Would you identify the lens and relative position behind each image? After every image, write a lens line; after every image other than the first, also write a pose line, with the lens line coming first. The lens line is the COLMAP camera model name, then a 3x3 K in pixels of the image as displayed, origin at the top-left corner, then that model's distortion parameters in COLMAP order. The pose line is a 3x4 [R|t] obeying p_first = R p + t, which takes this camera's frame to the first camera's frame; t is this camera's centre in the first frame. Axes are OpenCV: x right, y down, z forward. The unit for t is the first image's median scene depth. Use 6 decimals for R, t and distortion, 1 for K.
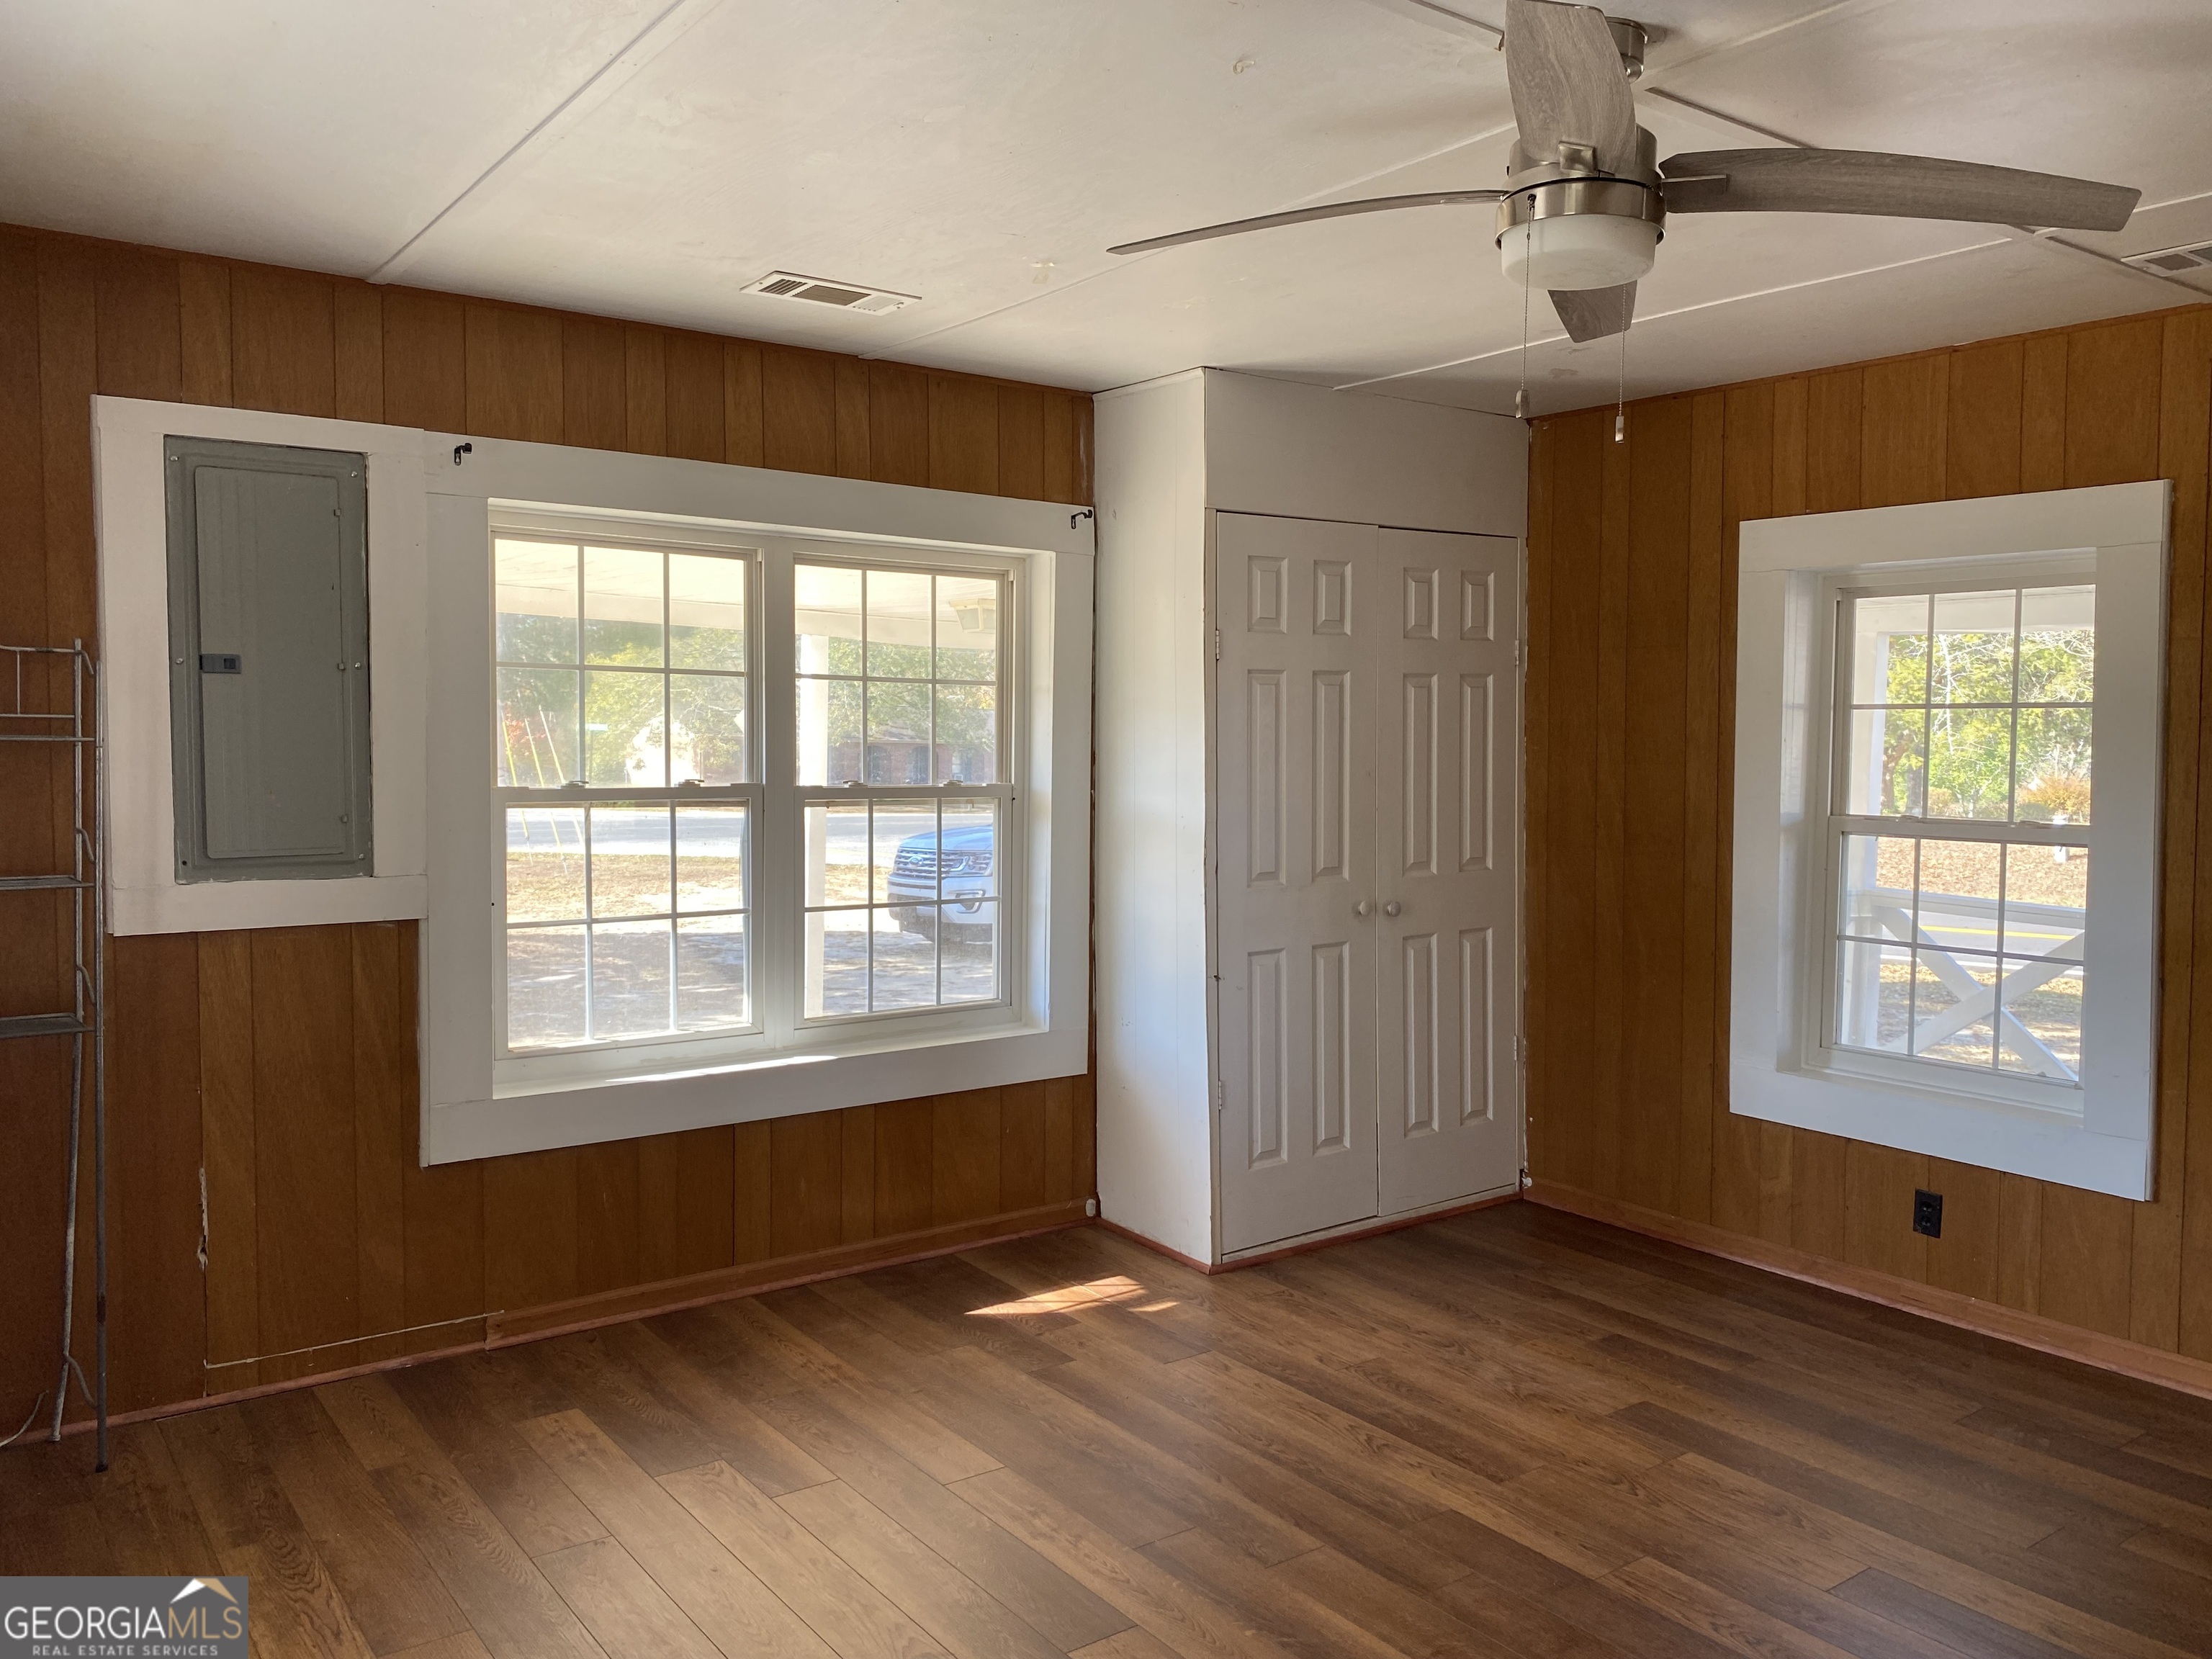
lens RADIAL K [[1640.1, 0, 1192.2], [0, 1640.1, 813.9], [0, 0, 1]] dist [0.052643, -0.061983]
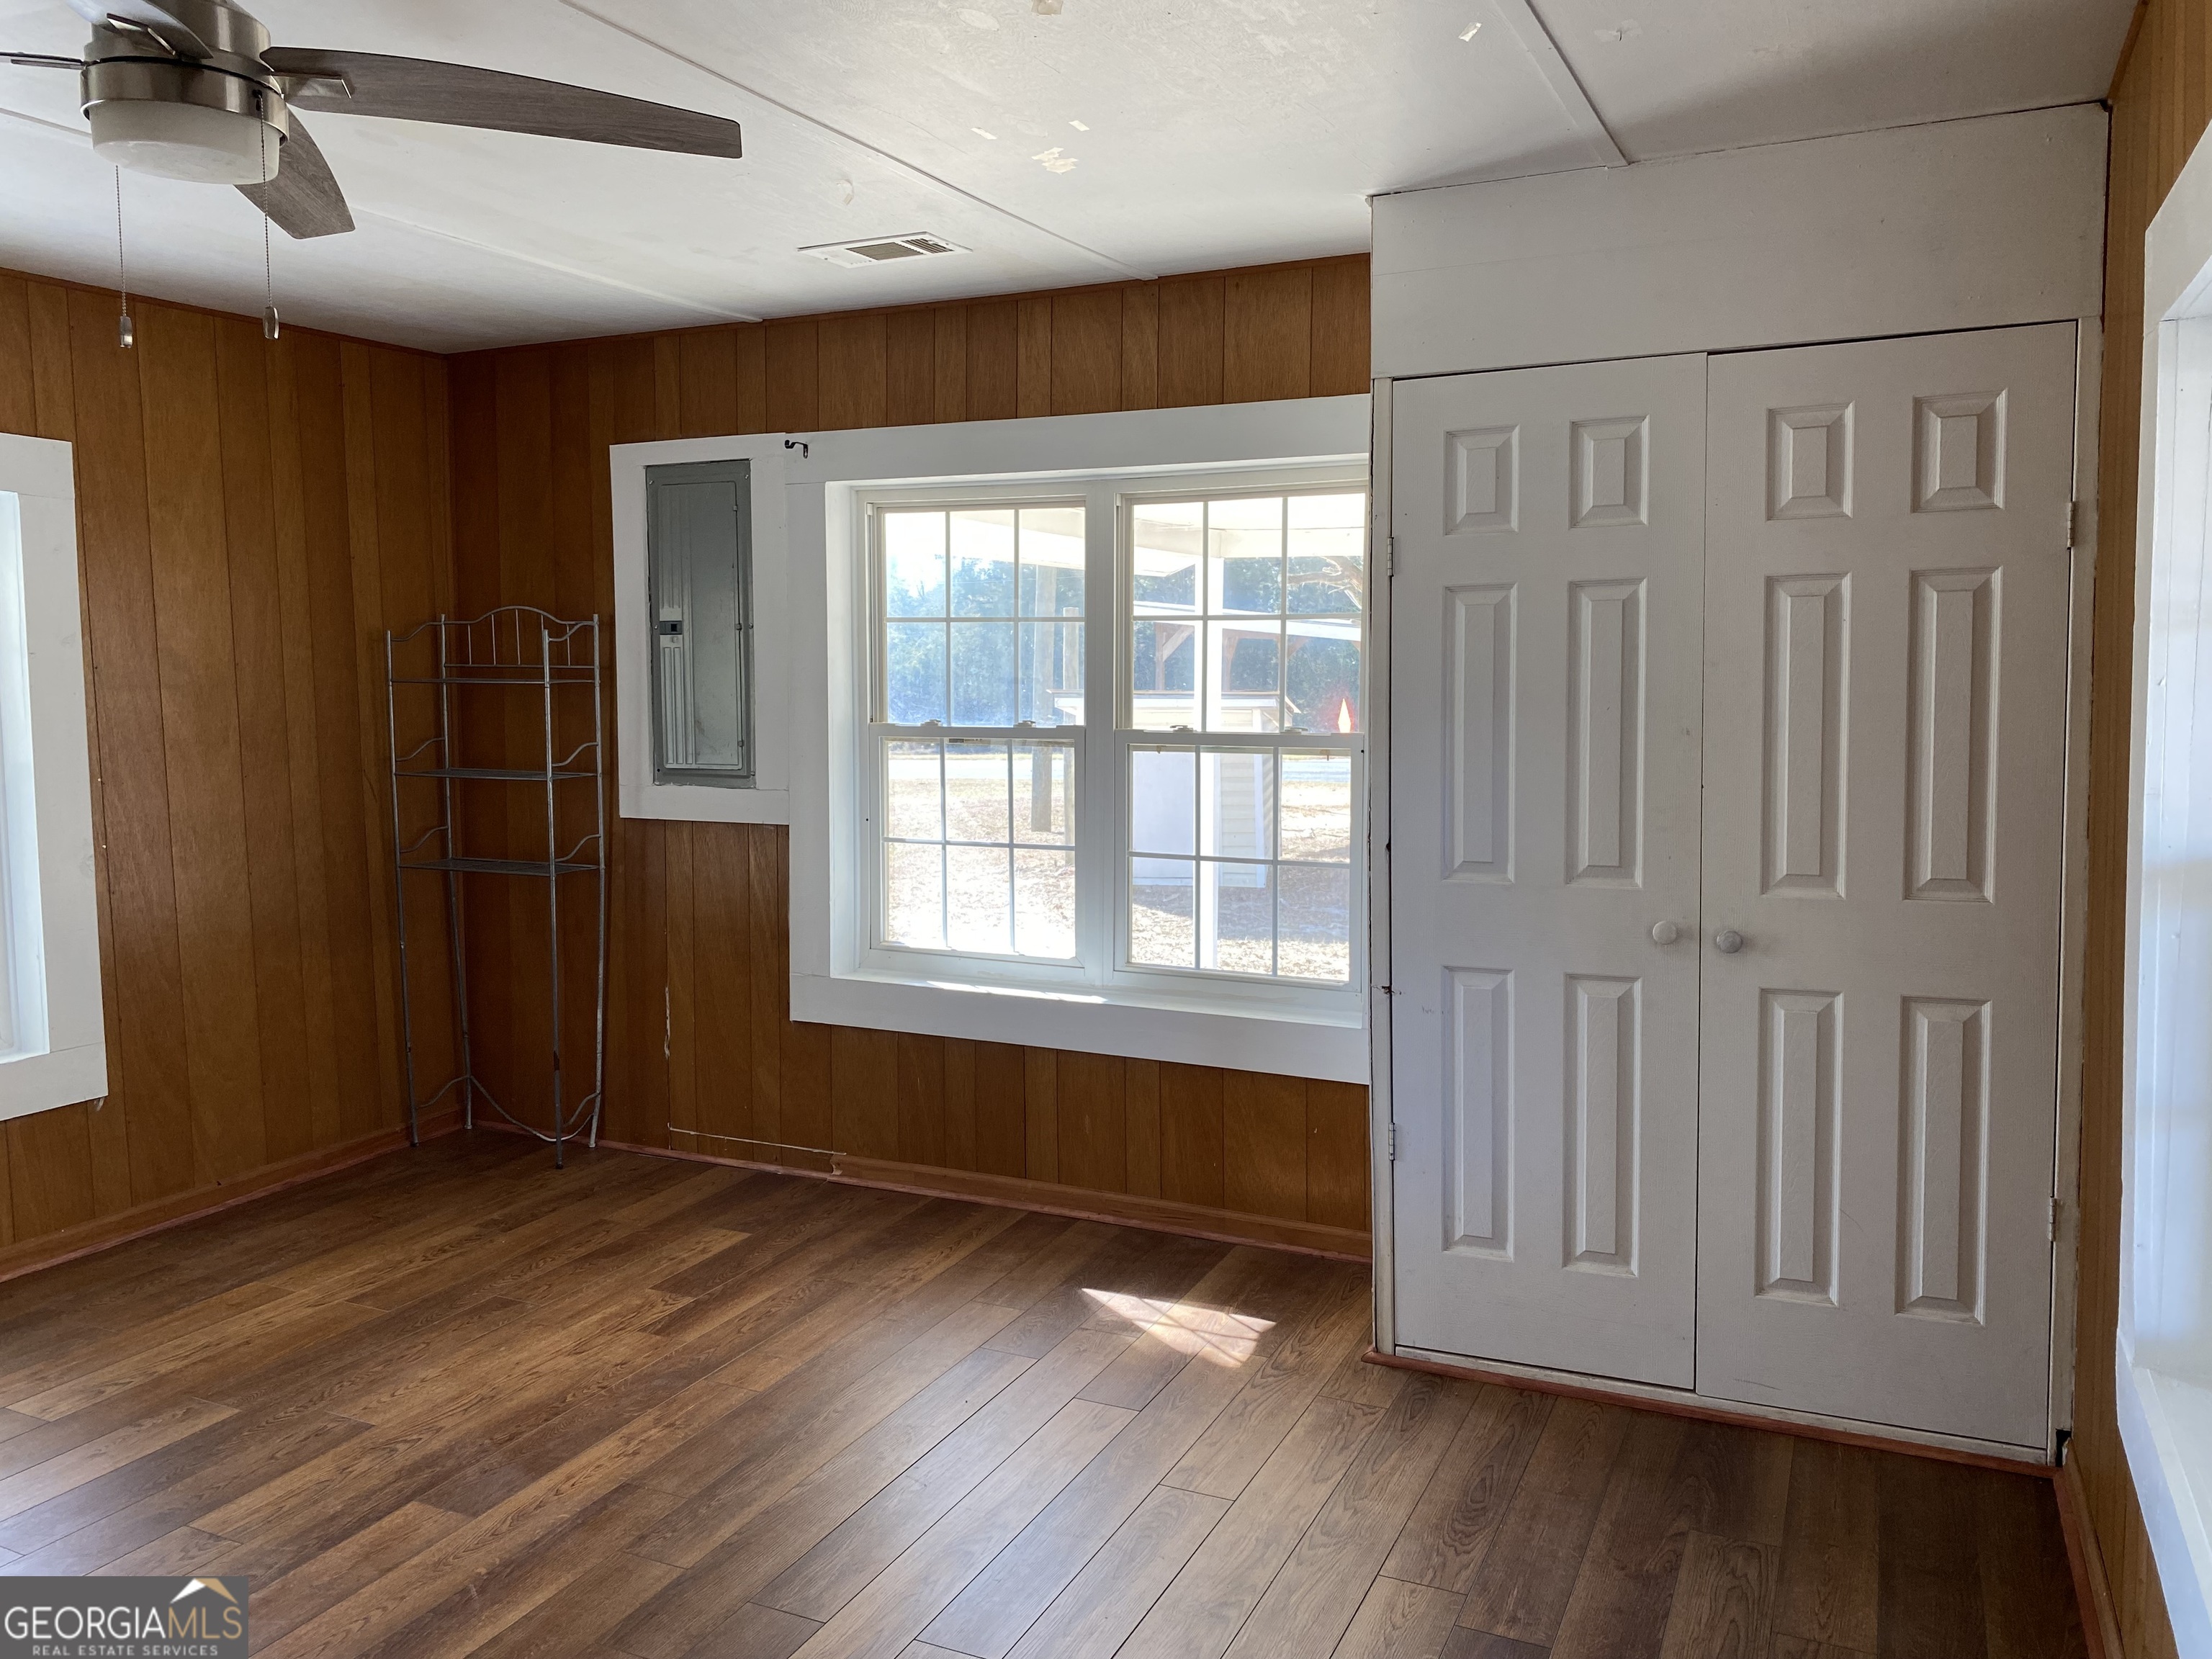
lens RADIAL K [[1696.0, 0, 1087.0], [0, 1696.0, 818.3], [0, 0, 1]] dist [0.110357, -0.138157]
pose [[0.469993, 0.069266, -0.879948, 0.744262], [-0.039964, 0.997564, 0.057178, -0.023890], [0.881765, 0.008293, 0.471616, 0.558684]]
